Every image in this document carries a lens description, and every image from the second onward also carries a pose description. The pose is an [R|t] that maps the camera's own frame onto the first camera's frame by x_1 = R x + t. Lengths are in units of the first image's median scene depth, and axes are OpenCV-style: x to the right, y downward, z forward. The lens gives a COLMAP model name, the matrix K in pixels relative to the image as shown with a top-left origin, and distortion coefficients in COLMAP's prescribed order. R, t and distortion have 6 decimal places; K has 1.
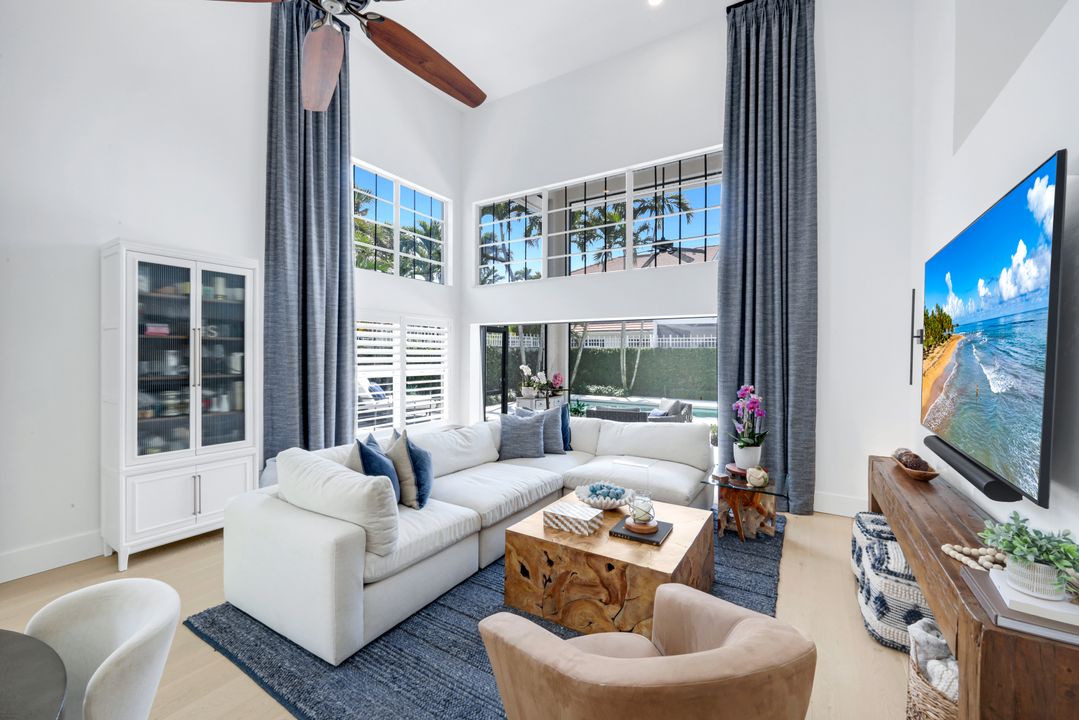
lens RADIAL K [[452.6, 0, 545.9], [0, 452.6, 355.4], [0, 0, 1]] dist [-0.004357, 0.000481]
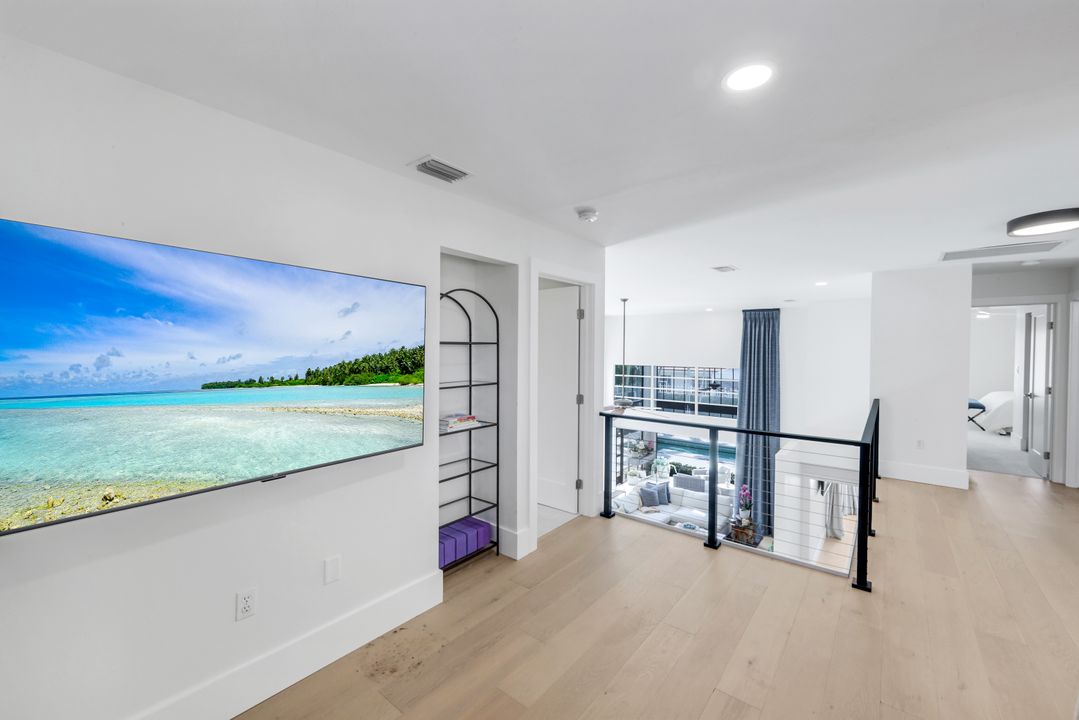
lens RADIAL K [[452.6, 0, 535.6], [0, 452.6, 356.6], [0, 0, 1]] dist [-0.004357, 0.000481]
pose [[0.988689, -0.000085, -0.149982, -0.309926], [0.002121, 0.999908, 0.013419, -0.634095], [0.149967, -0.013586, 0.988598, -1.538598]]
